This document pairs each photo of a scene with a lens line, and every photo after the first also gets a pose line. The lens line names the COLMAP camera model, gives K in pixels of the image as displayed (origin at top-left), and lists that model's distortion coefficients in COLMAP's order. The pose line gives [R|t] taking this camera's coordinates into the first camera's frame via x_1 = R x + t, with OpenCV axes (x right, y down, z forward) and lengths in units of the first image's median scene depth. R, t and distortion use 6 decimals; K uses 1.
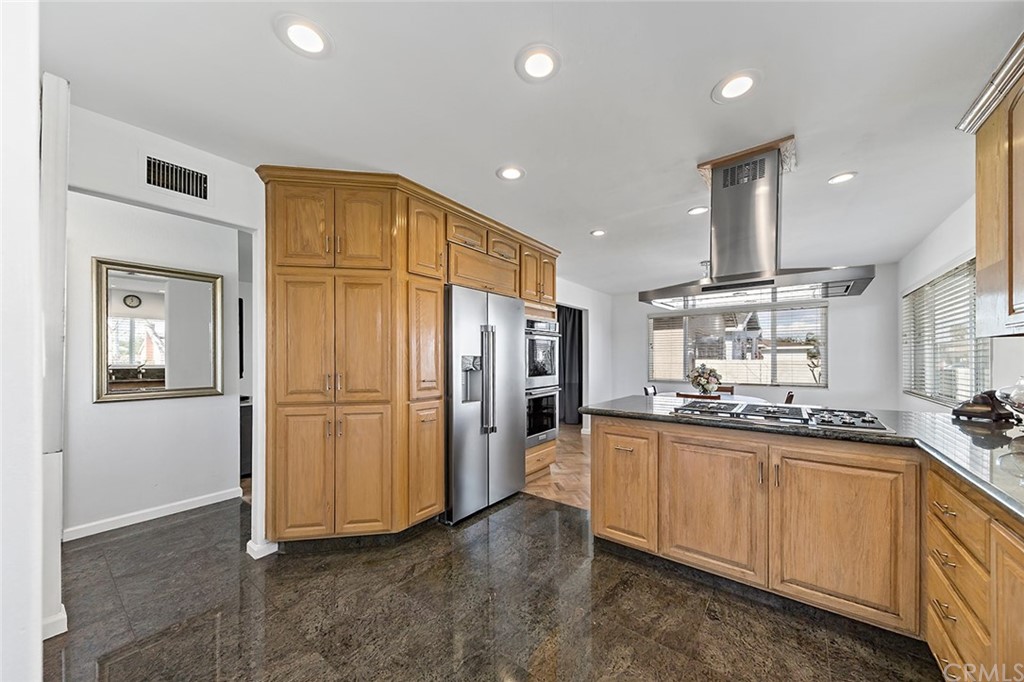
lens RADIAL K [[359.3, 0, 511.9], [0, 359.3, 358.1], [0, 0, 1]] dist [-0.000045, -0.000029]
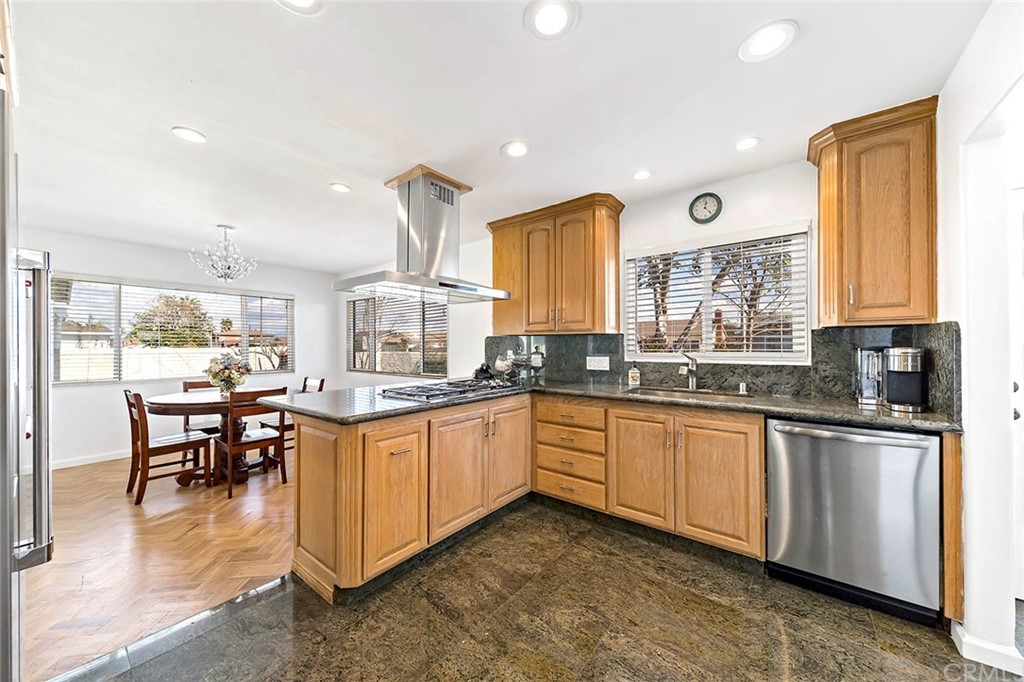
lens RADIAL K [[364.5, 0, 506.9], [0, 364.5, 345.9], [0, 0, 1]] dist [0.012743, -0.003076]
pose [[0.010561, -0.001065, 0.999944, -0.650672], [0.002306, 0.999997, 0.001041, -0.000558], [-0.999942, 0.002295, 0.010563, 0.860526]]
